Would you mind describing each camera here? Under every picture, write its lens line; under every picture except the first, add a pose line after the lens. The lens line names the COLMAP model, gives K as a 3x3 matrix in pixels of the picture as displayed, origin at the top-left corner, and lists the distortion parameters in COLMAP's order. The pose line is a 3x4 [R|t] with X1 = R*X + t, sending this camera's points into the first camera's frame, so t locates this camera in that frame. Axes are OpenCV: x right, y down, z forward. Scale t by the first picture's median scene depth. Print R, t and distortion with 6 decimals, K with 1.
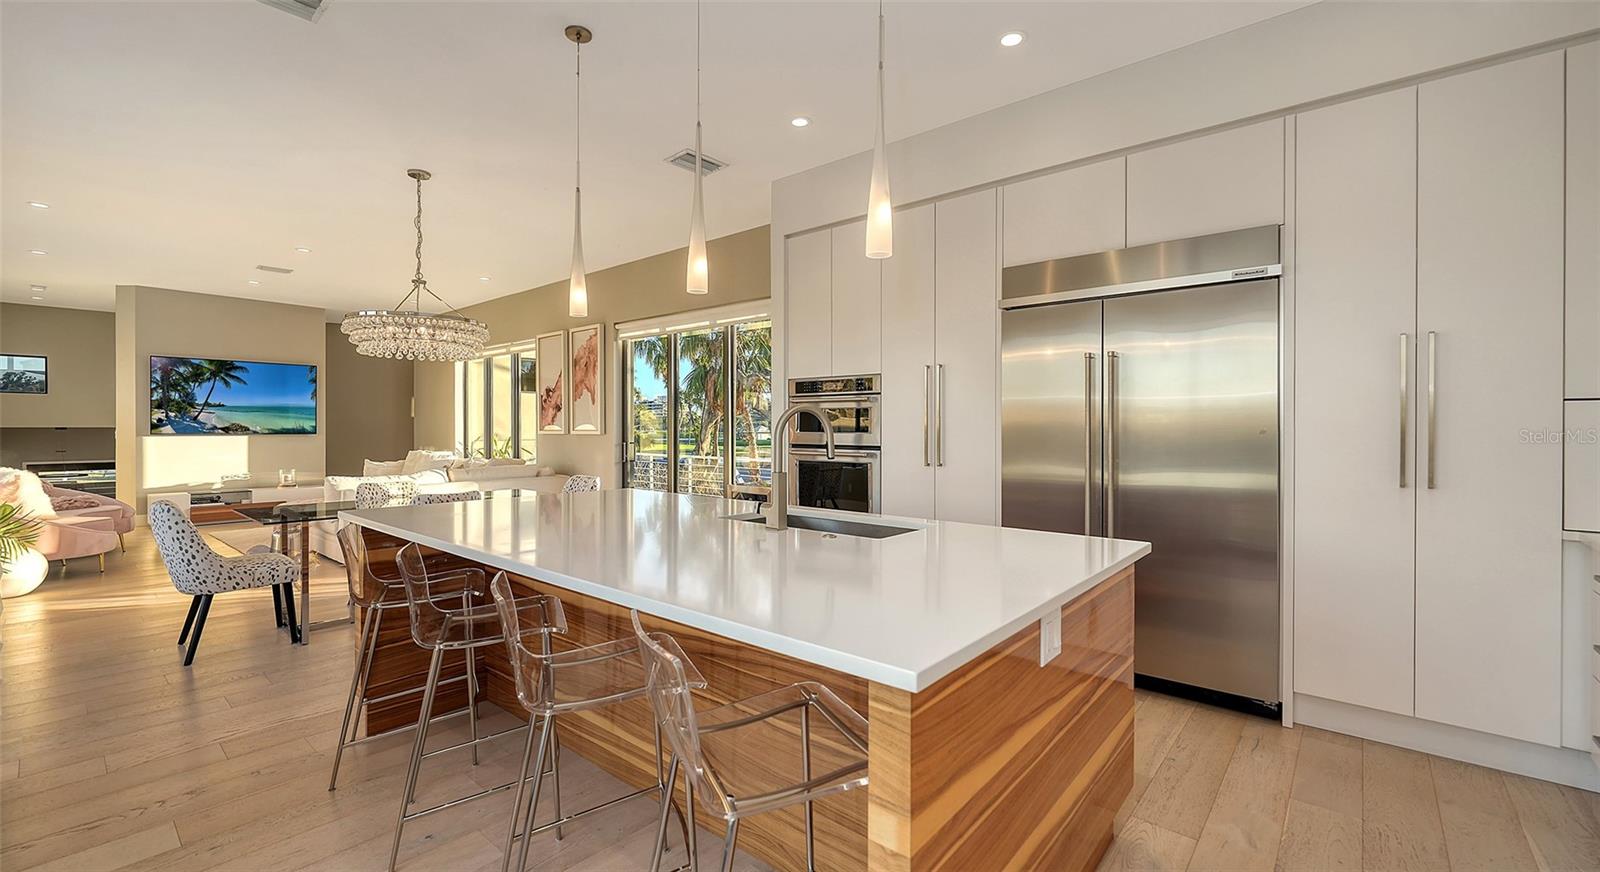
lens RADIAL K [[657.9, 0, 833.7], [0, 657.9, 427.3], [0, 0, 1]] dist [-0.002176, -0.001112]
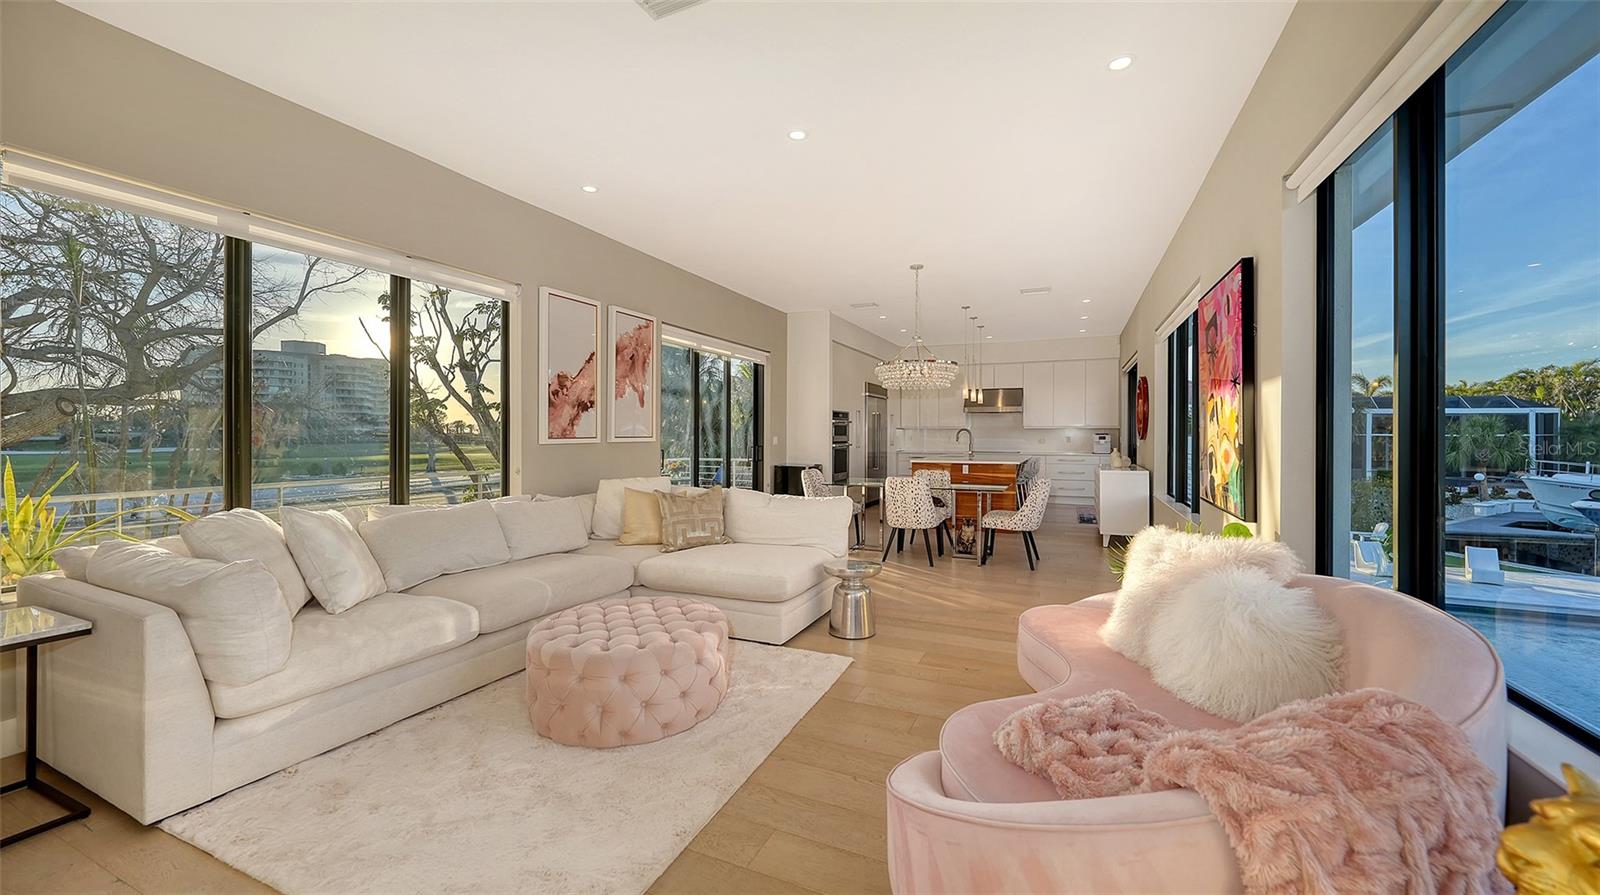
lens RADIAL K [[611.1, 0, 794.3], [0, 611.1, 433.7], [0, 0, 1]] dist [0.041181, -0.000012]
pose [[-0.262789, -0.005641, 0.964837, -1.018046], [-0.004807, 0.999978, 0.004537, -0.003500], [-0.964841, -0.003446, -0.262810, 0.869825]]
